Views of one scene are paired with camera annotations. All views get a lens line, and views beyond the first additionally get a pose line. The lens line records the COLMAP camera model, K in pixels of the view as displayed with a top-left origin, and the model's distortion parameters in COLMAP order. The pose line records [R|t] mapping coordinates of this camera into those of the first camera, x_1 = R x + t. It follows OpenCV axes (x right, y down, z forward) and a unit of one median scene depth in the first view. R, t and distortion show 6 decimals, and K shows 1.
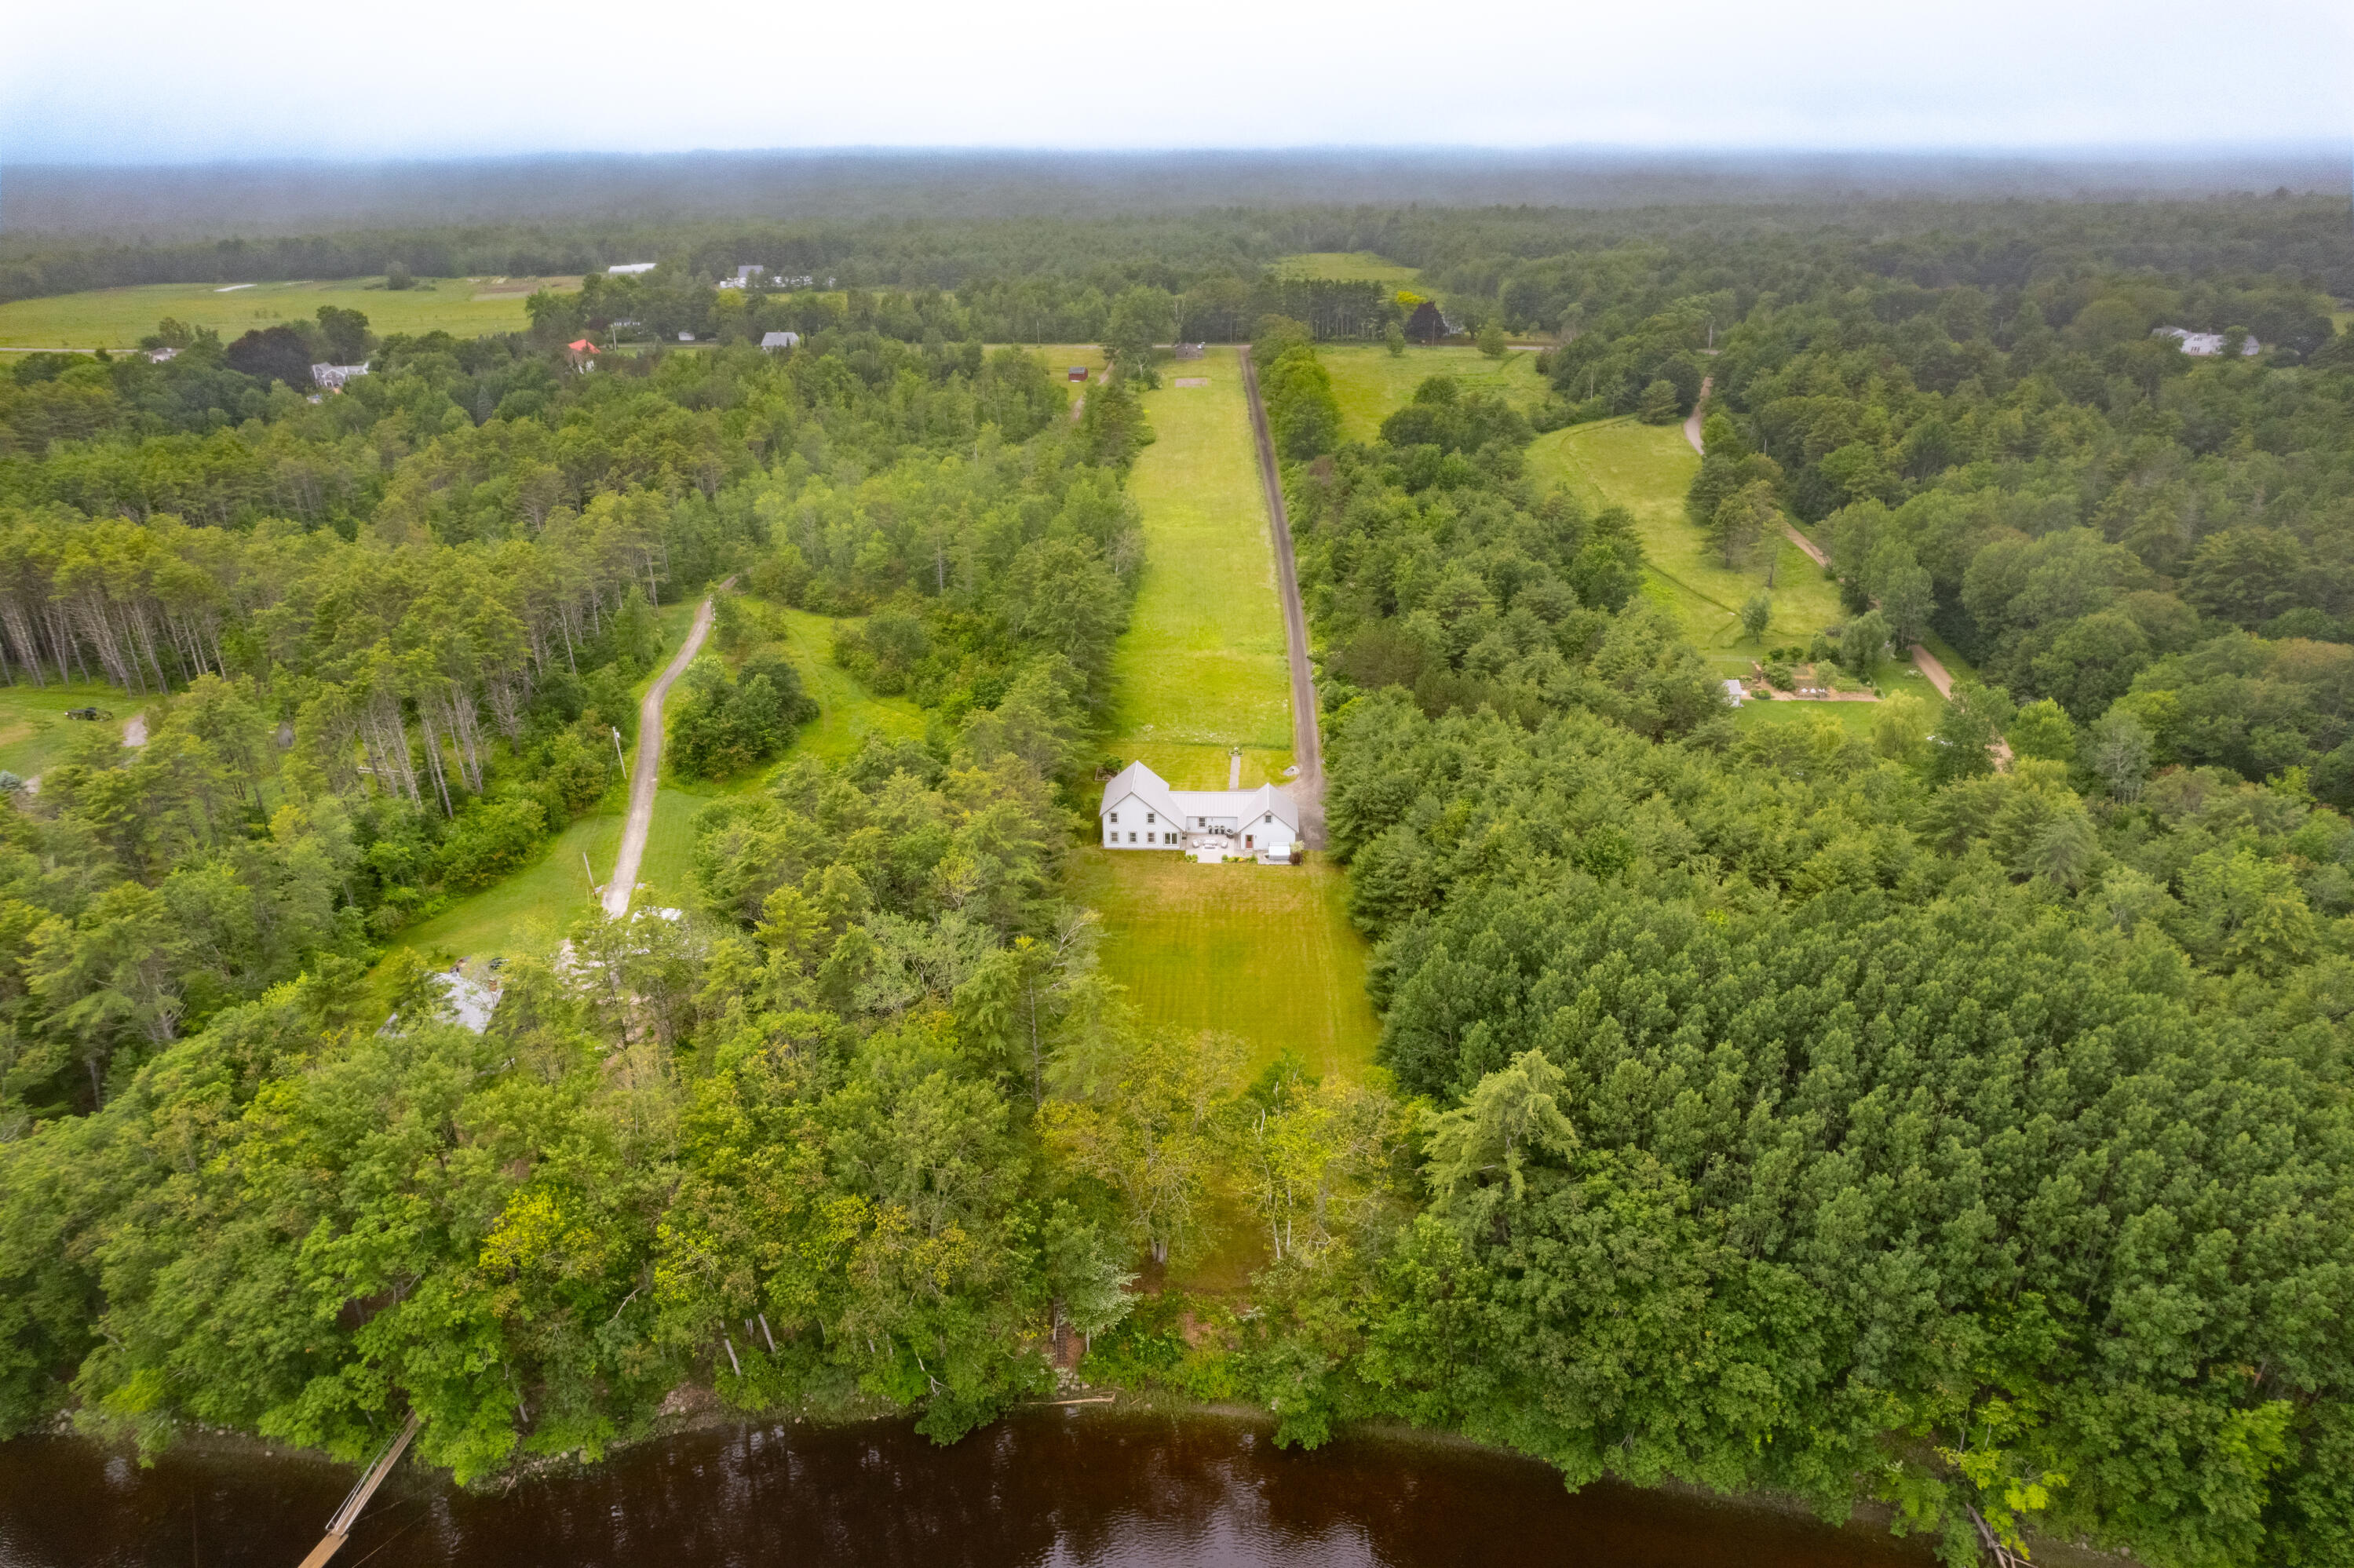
lens RADIAL K [[1501.2, 0, 1174.8], [0, 1501.2, 808.8], [0, 0, 1]] dist [-0.093119, 0.083090]
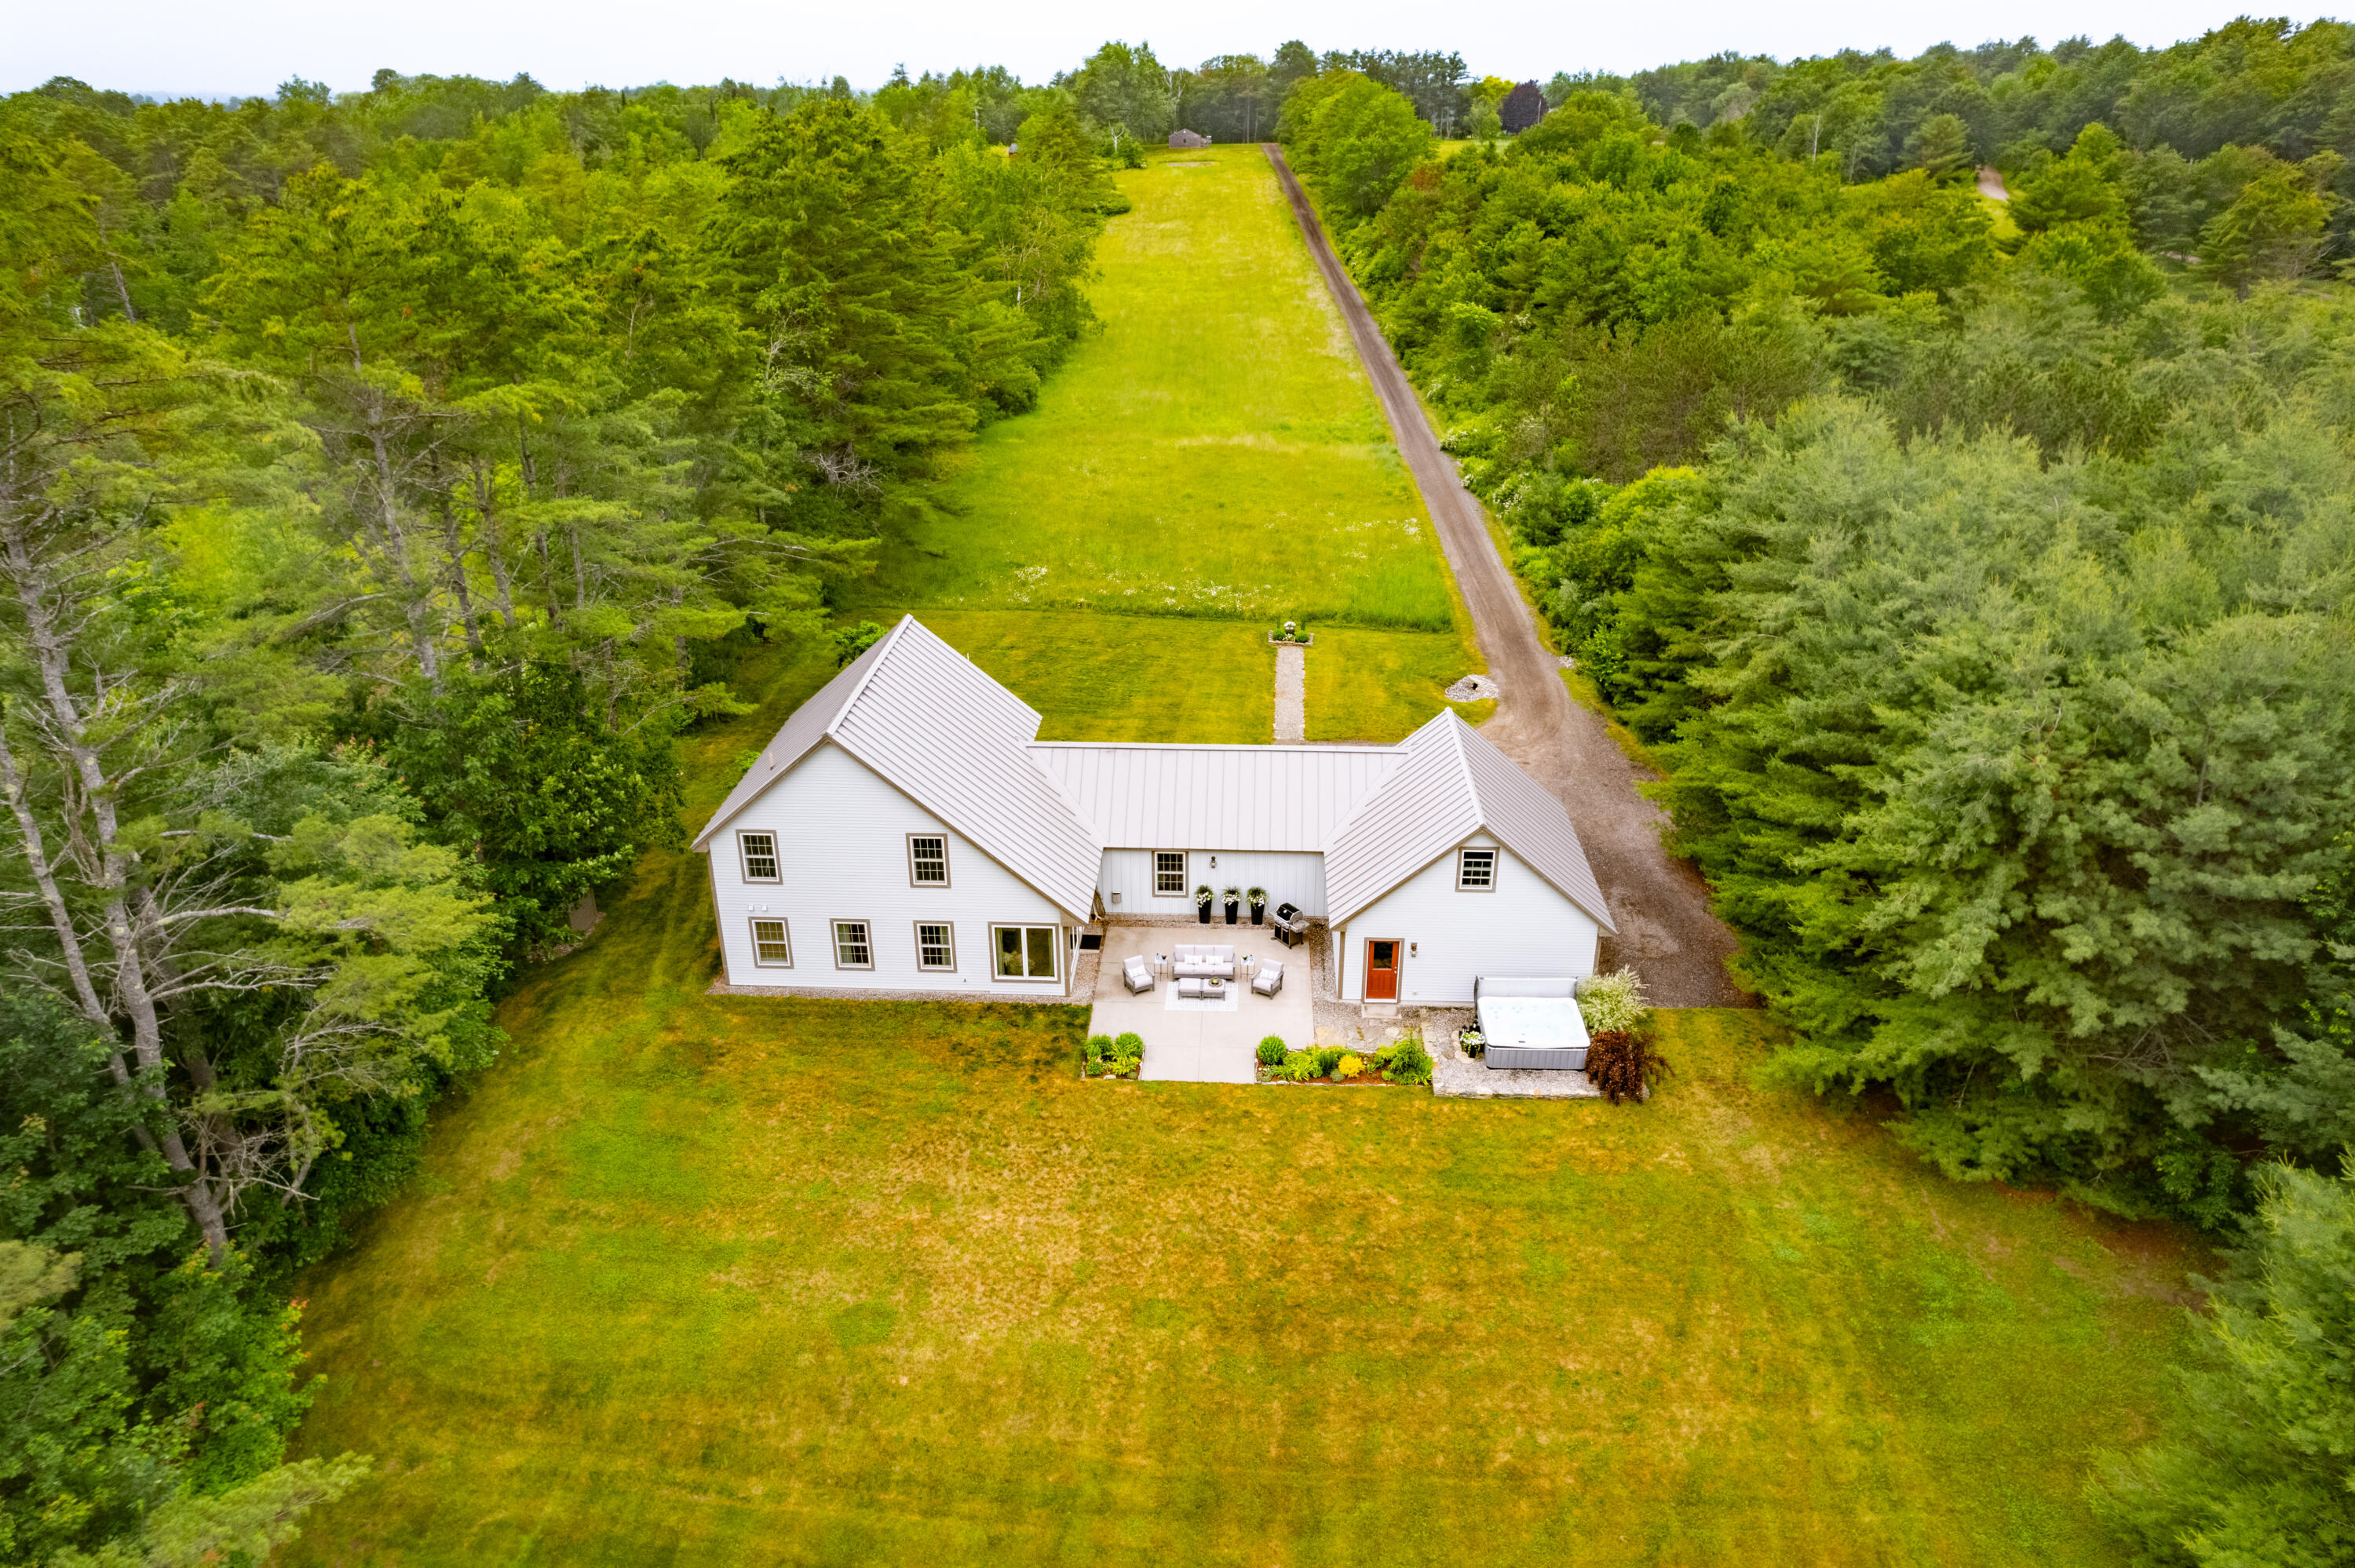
lens RADIAL K [[1501.8, 0, 1175.3], [0, 1501.8, 808.8], [0, 0, 1]] dist [-0.093119, 0.083090]
pose [[0.999961, 0.008679, -0.001798, 0.019665], [-0.008657, 0.999895, 0.011637, -0.003845], [0.001899, -0.011621, 0.999931, 0.780063]]
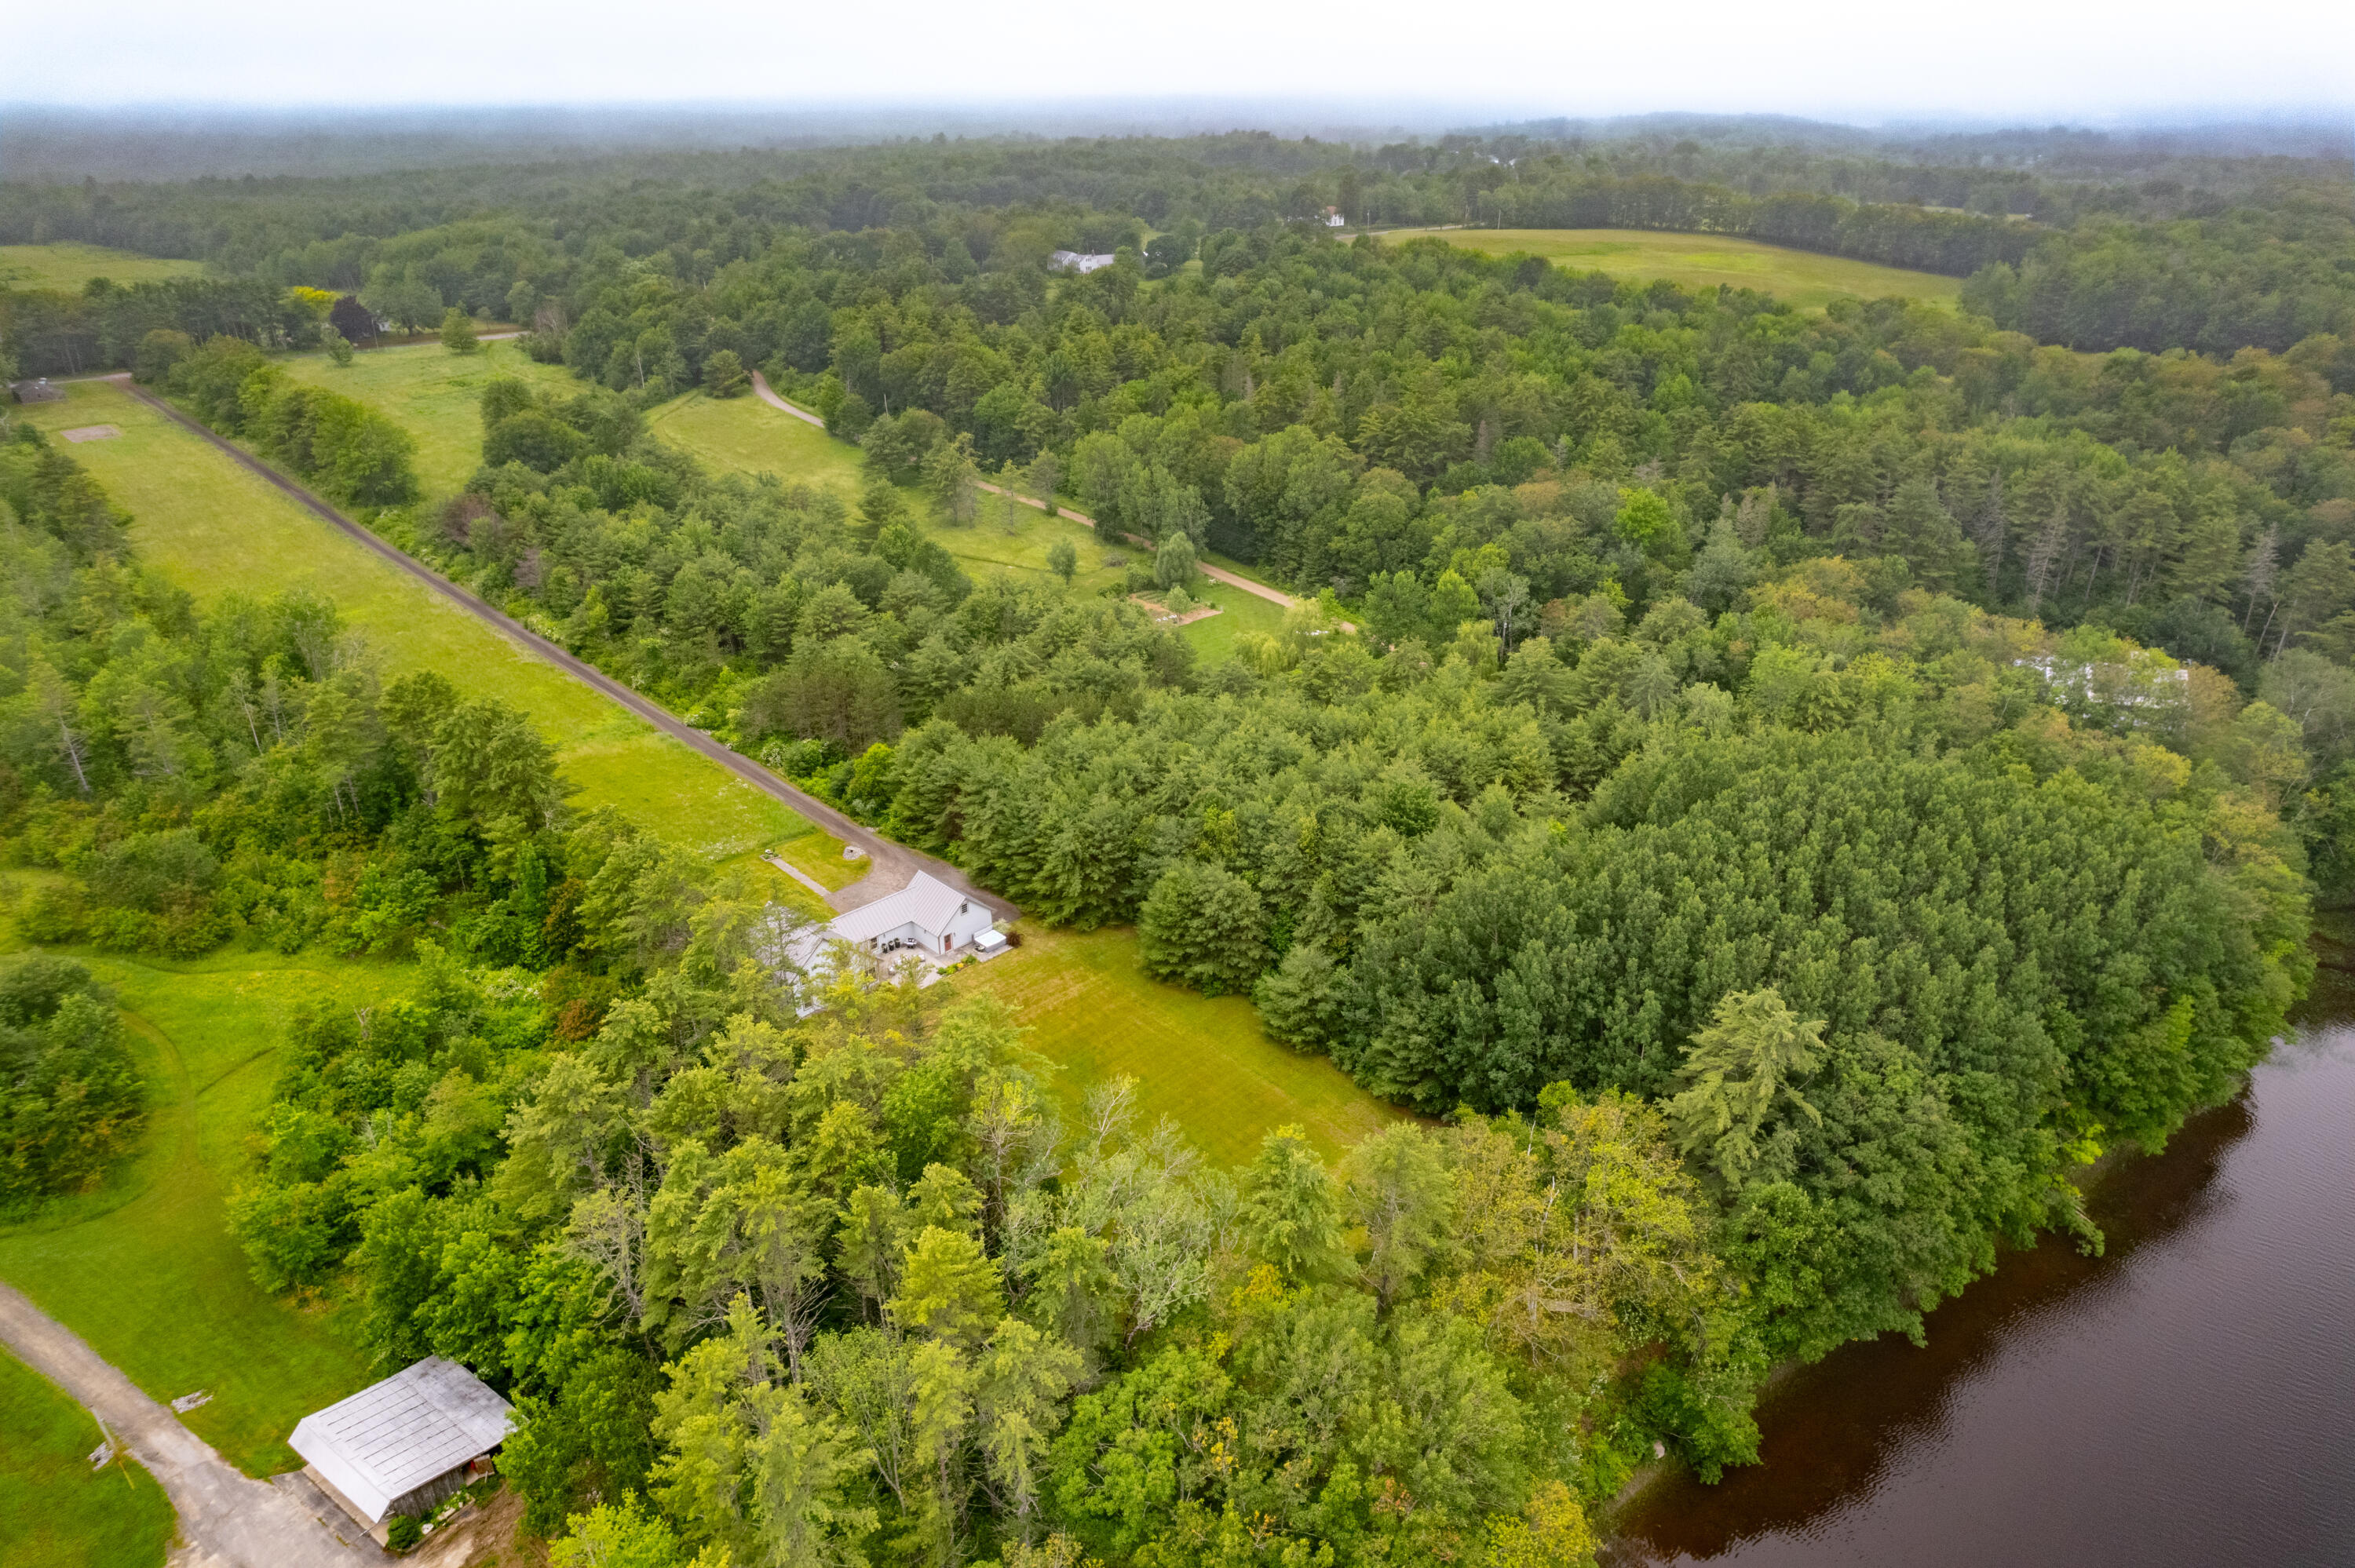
lens RADIAL K [[1501.8, 0, 1175.3], [0, 1501.8, 808.8], [0, 0, 1]] dist [-0.093119, 0.083090]
pose [[0.681777, -0.313173, 0.661138, -0.390576], [0.296537, 0.944467, 0.141589, -0.128535], [-0.668765, 0.099520, 0.736783, 0.293990]]
